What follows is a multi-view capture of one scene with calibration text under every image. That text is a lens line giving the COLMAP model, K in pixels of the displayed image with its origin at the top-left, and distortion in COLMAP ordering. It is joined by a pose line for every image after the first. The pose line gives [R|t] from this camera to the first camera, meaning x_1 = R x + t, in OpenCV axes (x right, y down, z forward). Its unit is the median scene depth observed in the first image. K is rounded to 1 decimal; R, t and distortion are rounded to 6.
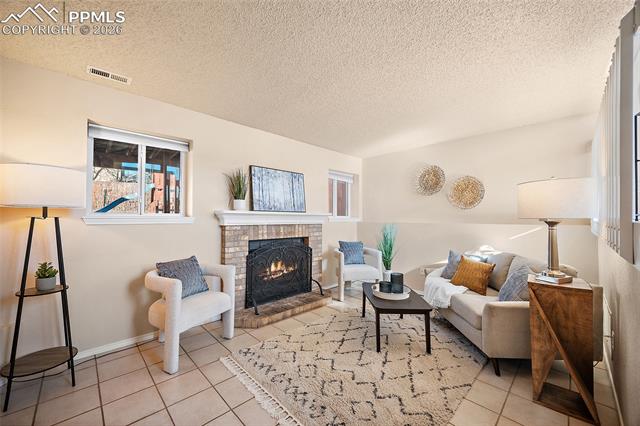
lens RADIAL K [[251.2, 0, 318.2], [0, 251.2, 214.3], [0, 0, 1]] dist [-0.000784, -0.000095]
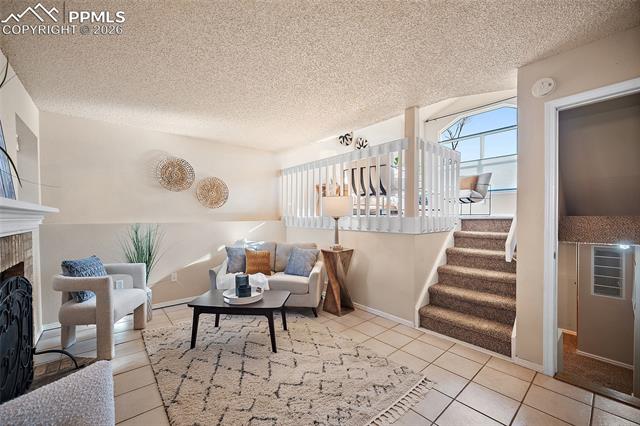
lens RADIAL K [[251.2, 0, 318.2], [0, 251.2, 214.3], [0, 0, 1]] dist [-0.000784, -0.000095]
pose [[0.074131, -0.000110, 0.997249, -0.579202], [-0.009276, 0.999957, 0.000799, 0.001883], [-0.997205, -0.009310, 0.074127, 0.605208]]
